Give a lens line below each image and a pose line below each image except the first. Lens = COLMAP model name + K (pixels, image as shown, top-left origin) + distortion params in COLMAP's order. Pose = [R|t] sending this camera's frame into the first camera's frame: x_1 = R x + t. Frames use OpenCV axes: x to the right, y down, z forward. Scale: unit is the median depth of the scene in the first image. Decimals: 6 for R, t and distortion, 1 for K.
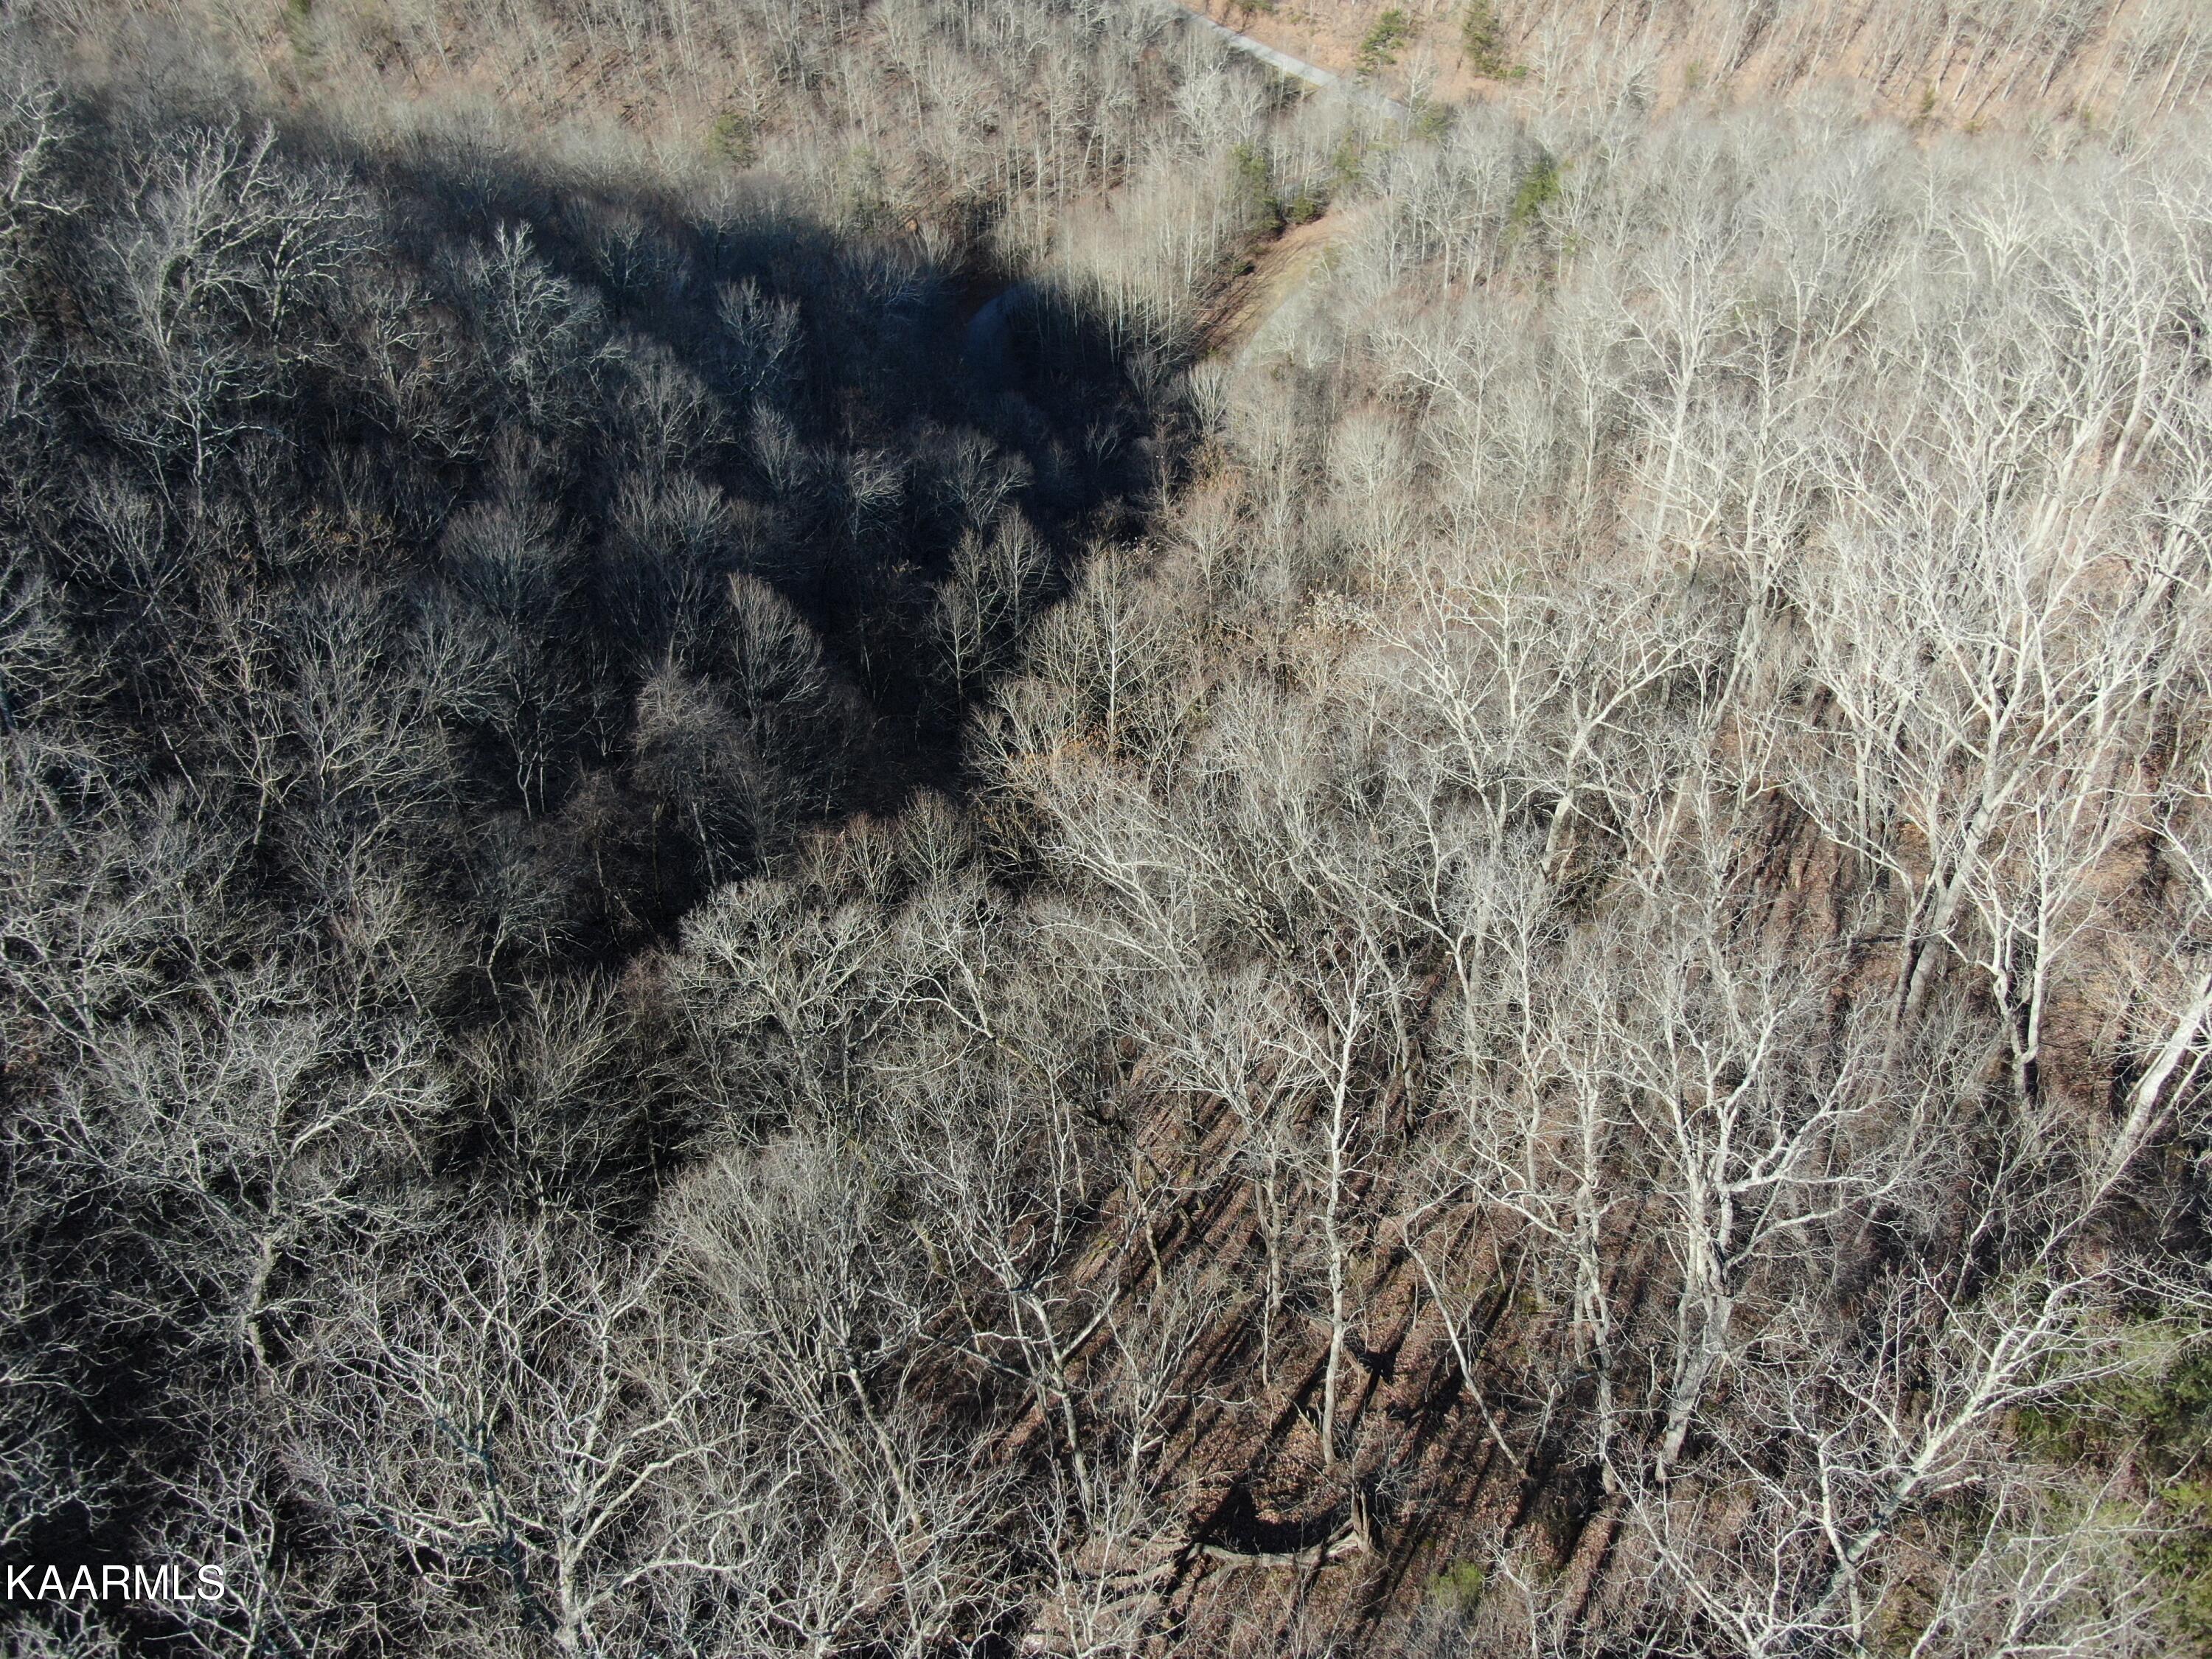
lens RADIAL K [[1591.8, 0, 1105.2], [0, 1591.8, 824.8], [0, 0, 1]] dist [-0.012717, -0.000812]
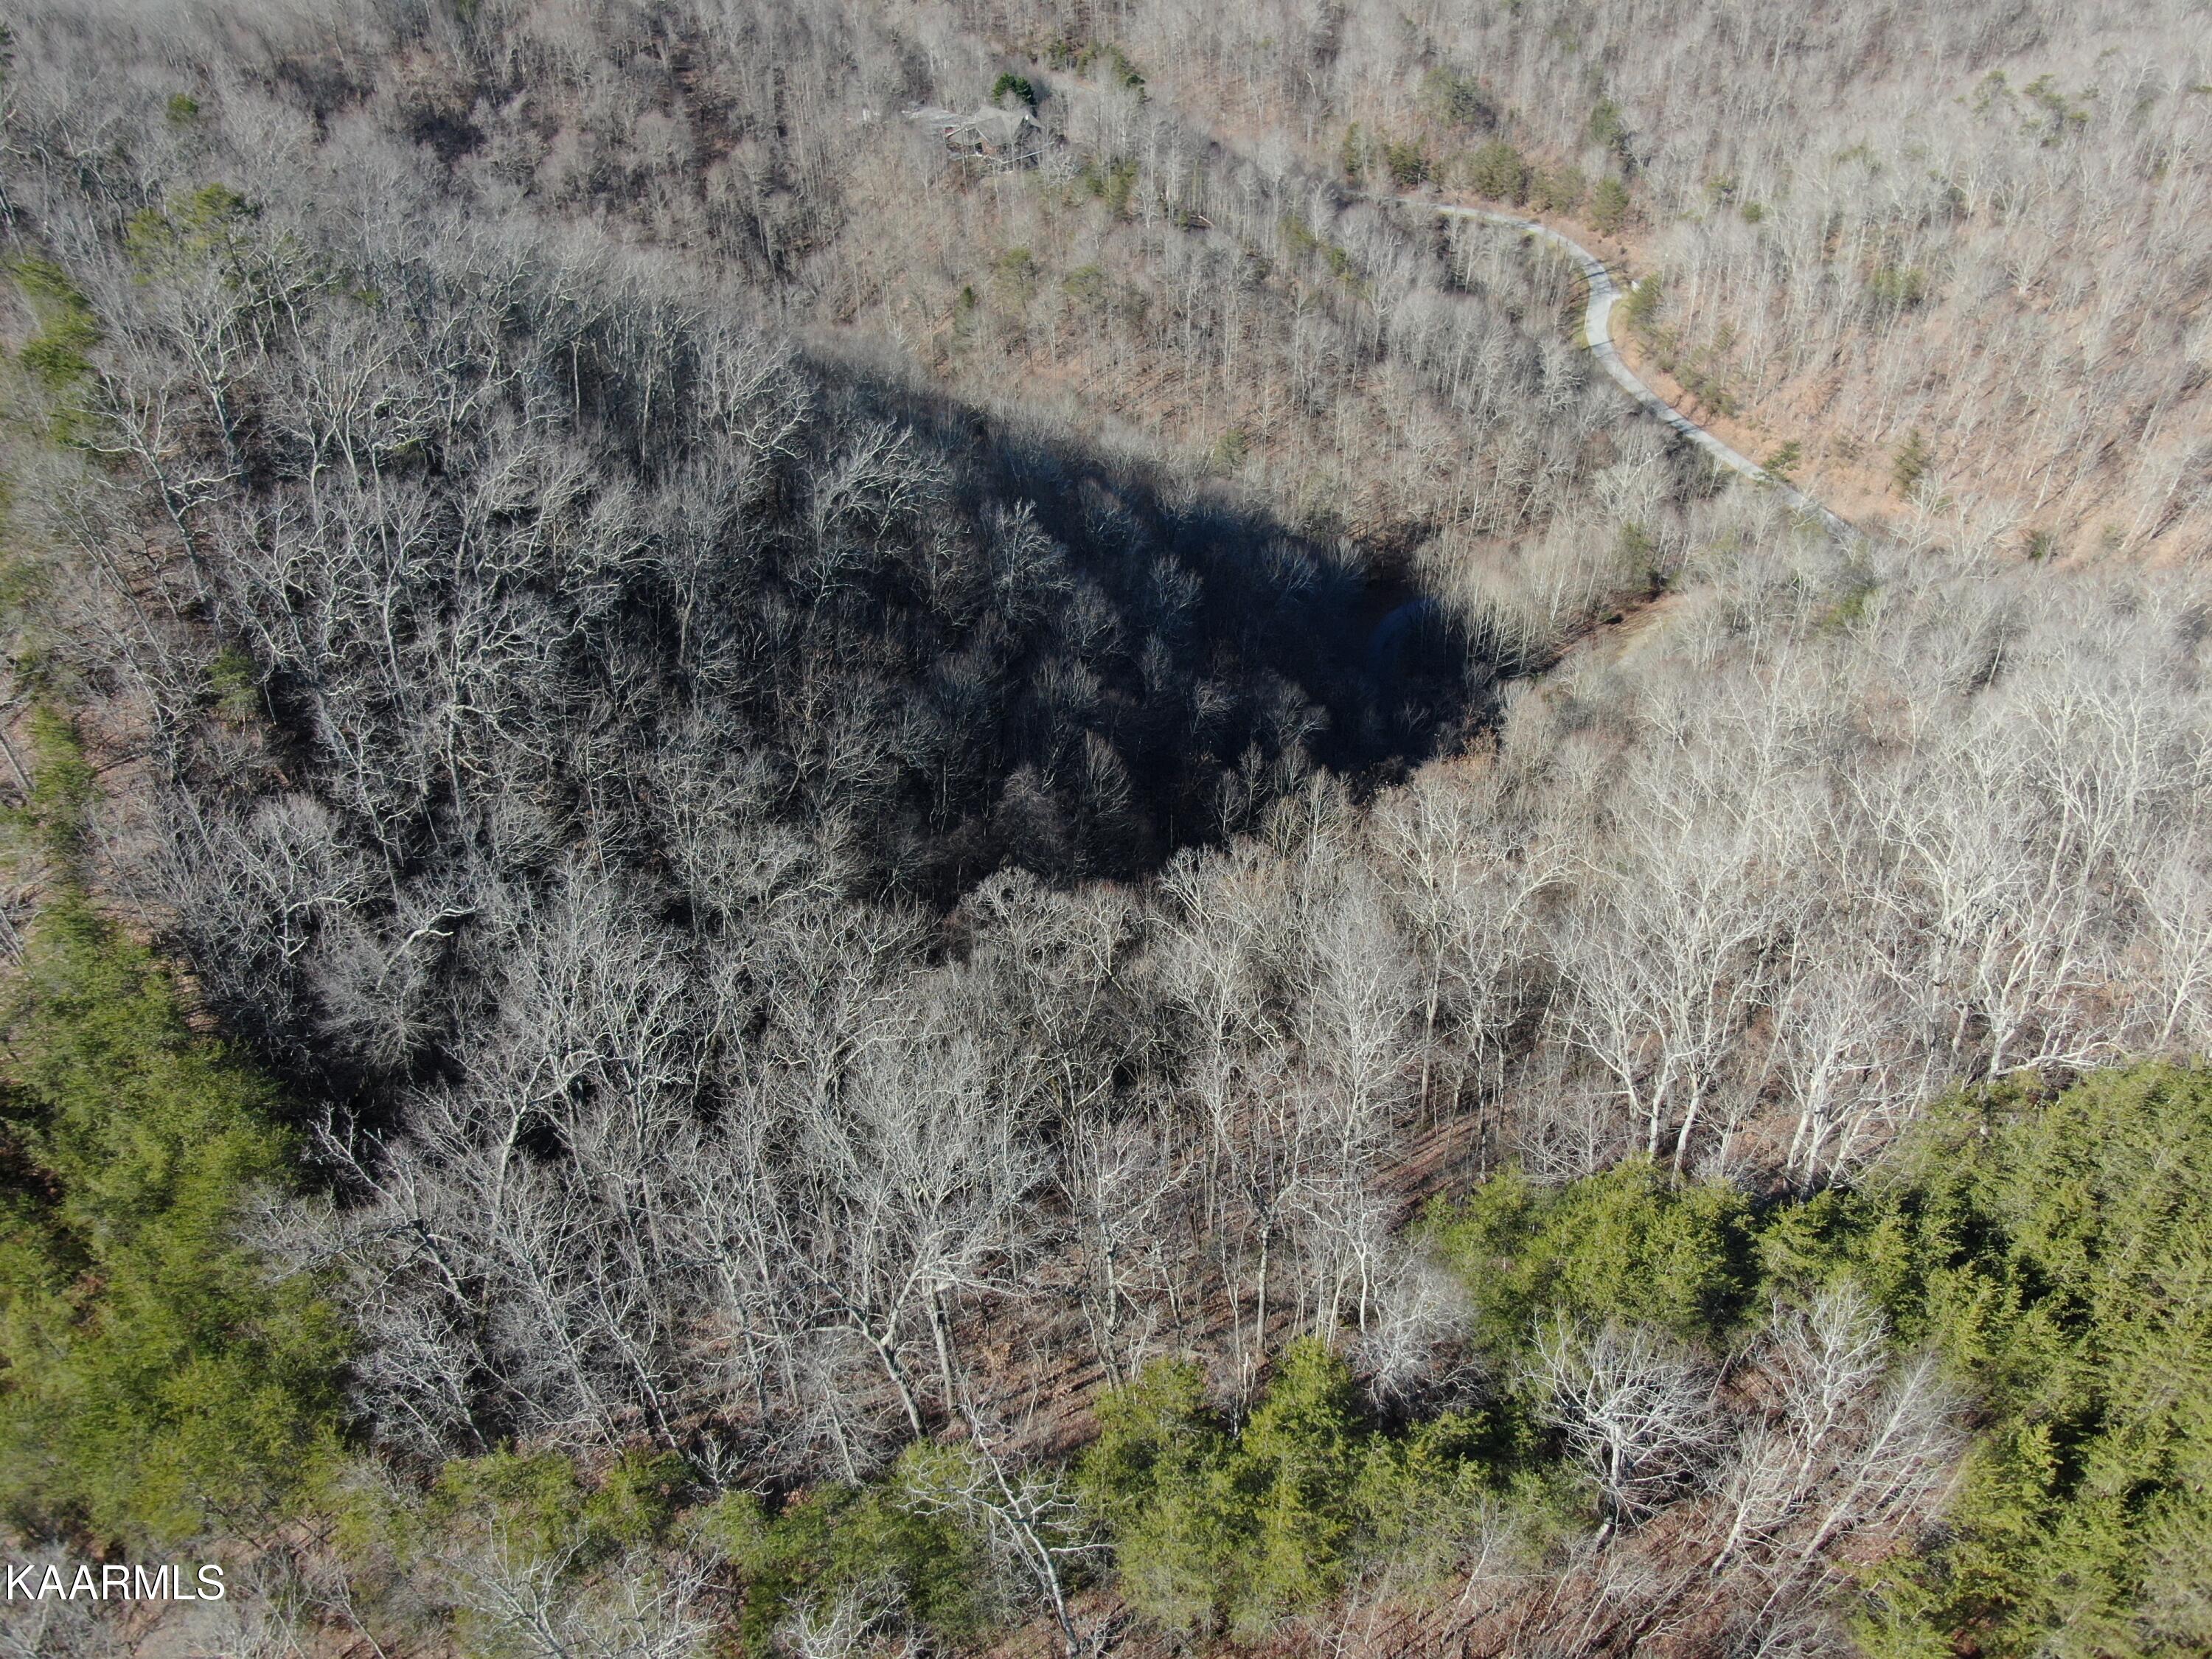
lens RADIAL K [[1591.8, 0, 1107.8], [0, 1591.8, 824.7], [0, 0, 1]] dist [-0.012717, -0.000812]
pose [[0.929694, 0.236937, -0.282012, 0.241351], [-0.279146, 0.952749, -0.119780, 0.112641], [0.240306, 0.190081, 0.951904, -0.470694]]
